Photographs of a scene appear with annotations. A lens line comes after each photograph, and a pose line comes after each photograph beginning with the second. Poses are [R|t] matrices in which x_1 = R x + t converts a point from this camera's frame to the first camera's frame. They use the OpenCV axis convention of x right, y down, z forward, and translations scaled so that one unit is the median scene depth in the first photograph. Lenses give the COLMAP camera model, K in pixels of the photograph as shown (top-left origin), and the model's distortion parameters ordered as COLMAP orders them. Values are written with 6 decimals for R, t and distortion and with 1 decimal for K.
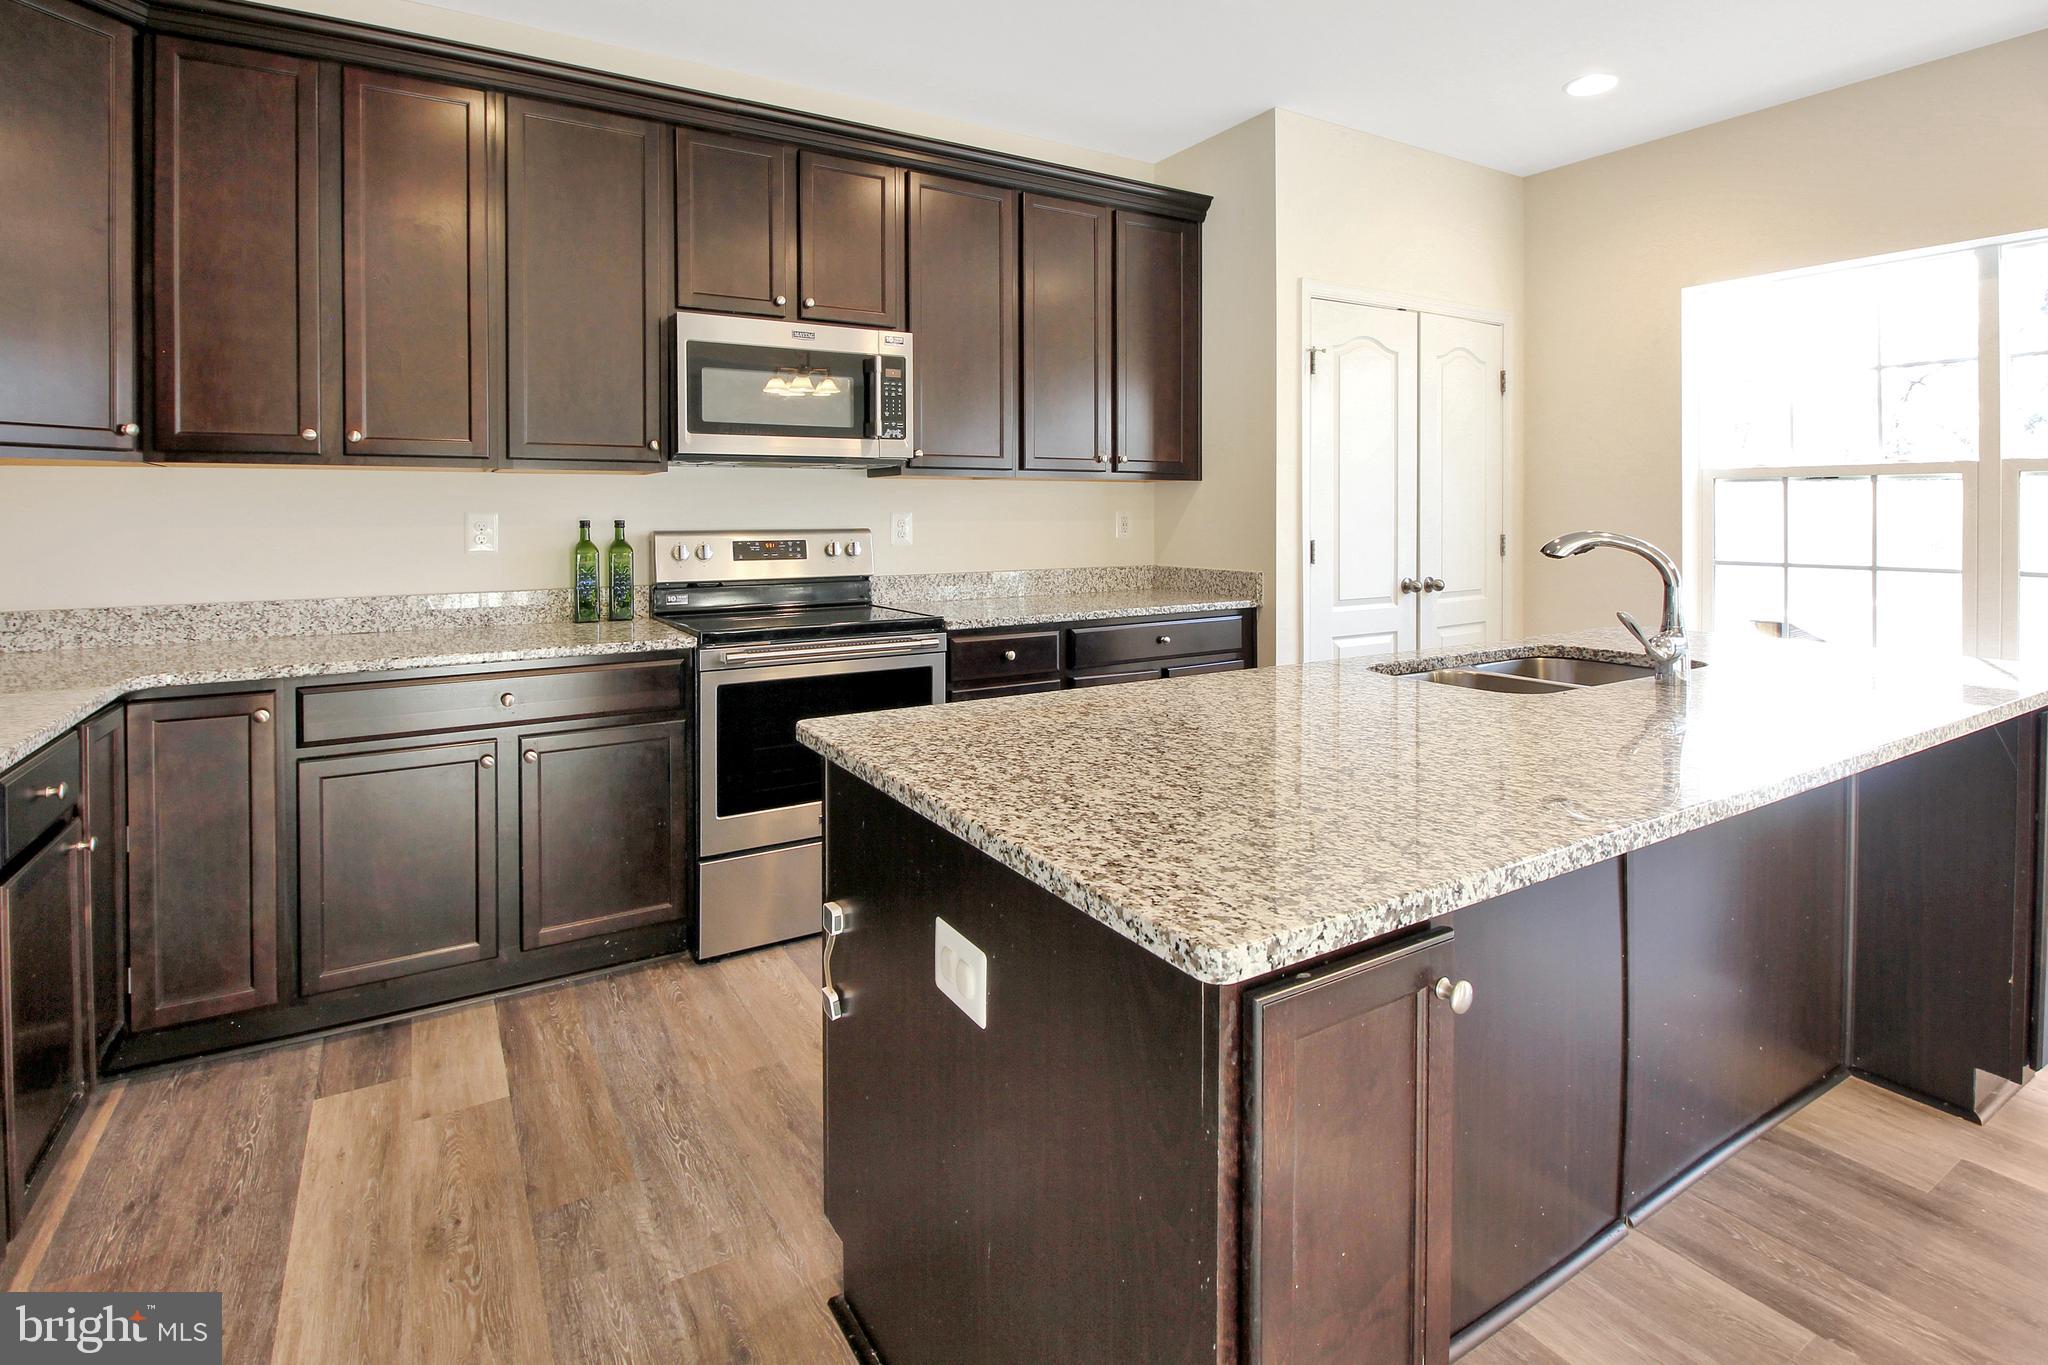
lens RADIAL K [[1001.5, 0, 1016.4], [0, 1001.5, 508.4], [0, 0, 1]] dist [-0.009156, -0.000879]
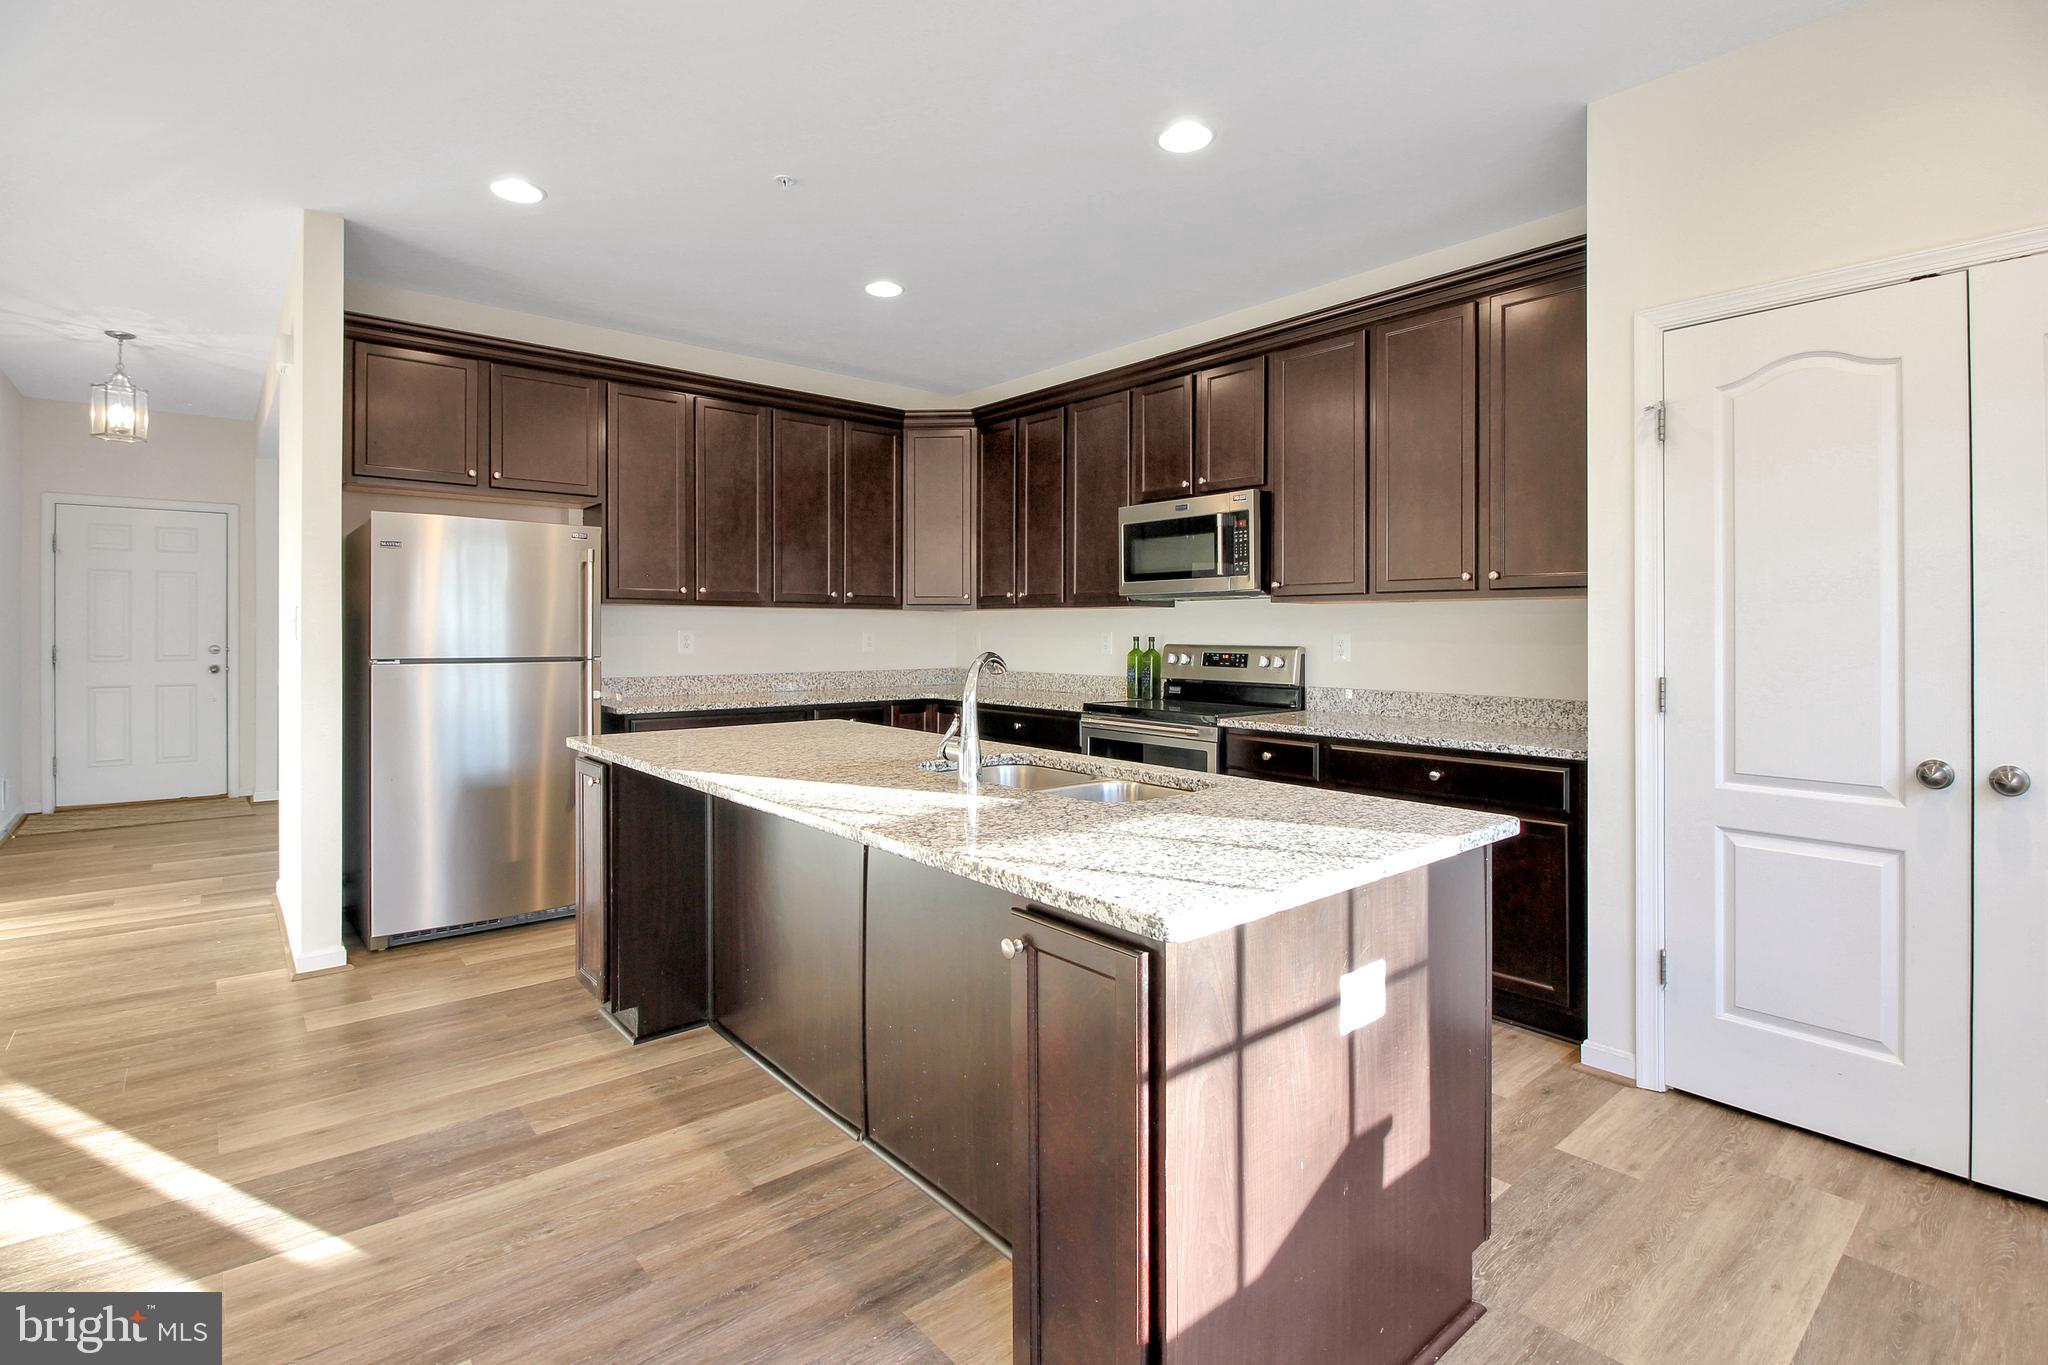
lens RADIAL K [[954.6, 0, 1012.1], [0, 954.6, 629.9], [0, 0, 1]] dist [-0.001198, -0.012086]
pose [[0.154418, 0.004335, -0.987996, 1.040831], [-0.001050, 0.999991, 0.004223, -0.005066], [0.988005, 0.000385, 0.154422, 0.526808]]
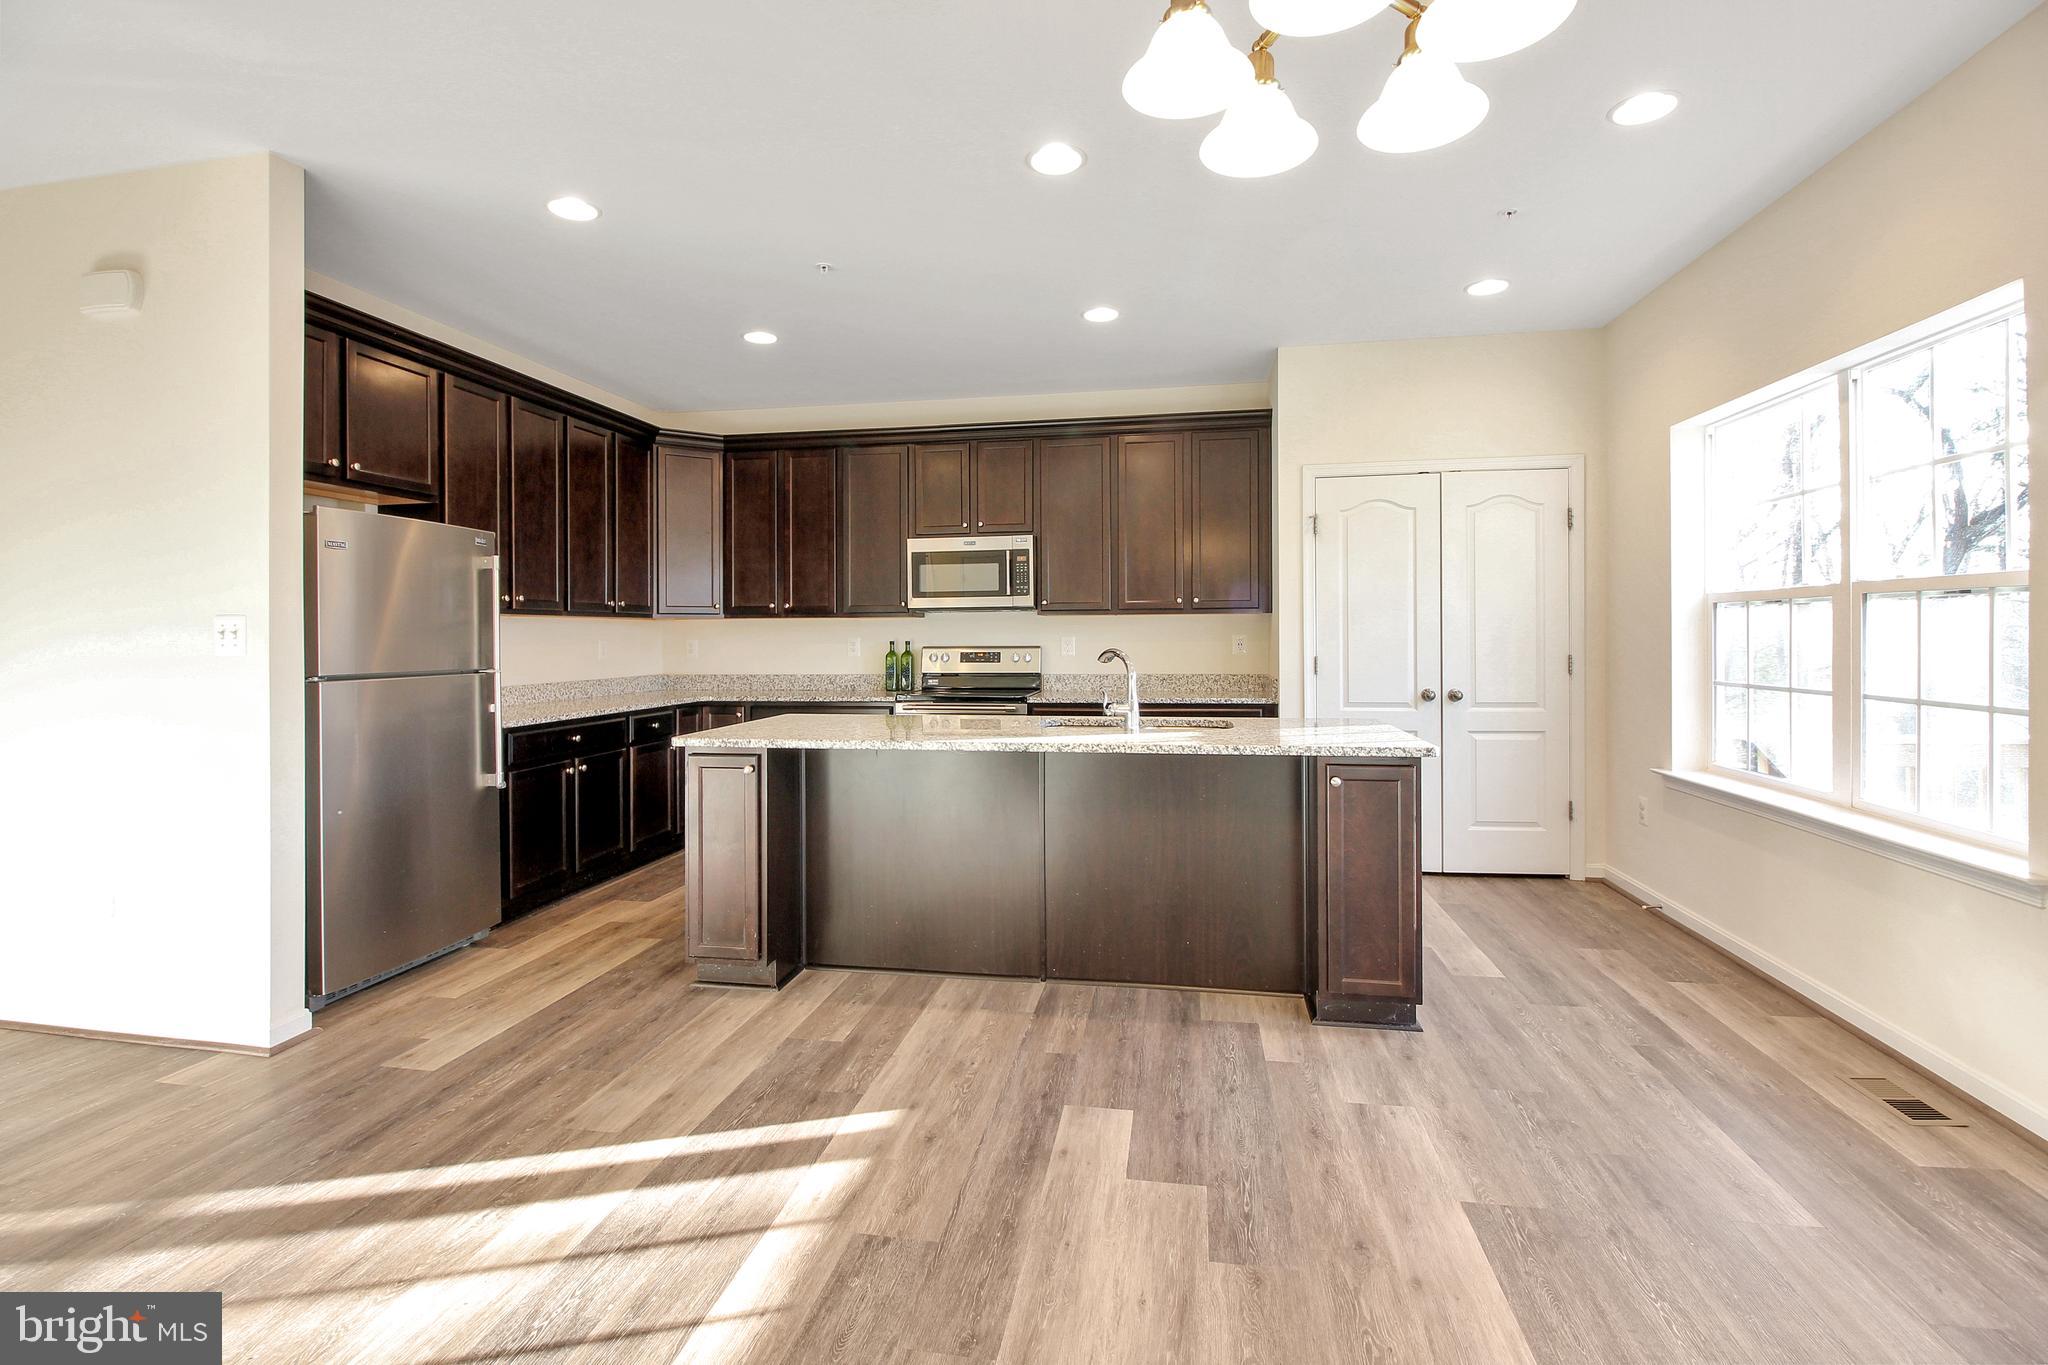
lens RADIAL K [[954.6, 0, 1012.1], [0, 954.6, 629.9], [0, 0, 1]] dist [-0.001198, -0.012086]
pose [[0.748038, -0.005570, -0.663632, 0.995841], [0.006084, 0.999980, -0.001536, -0.005944], [0.663628, -0.002889, 0.748057, -0.282893]]
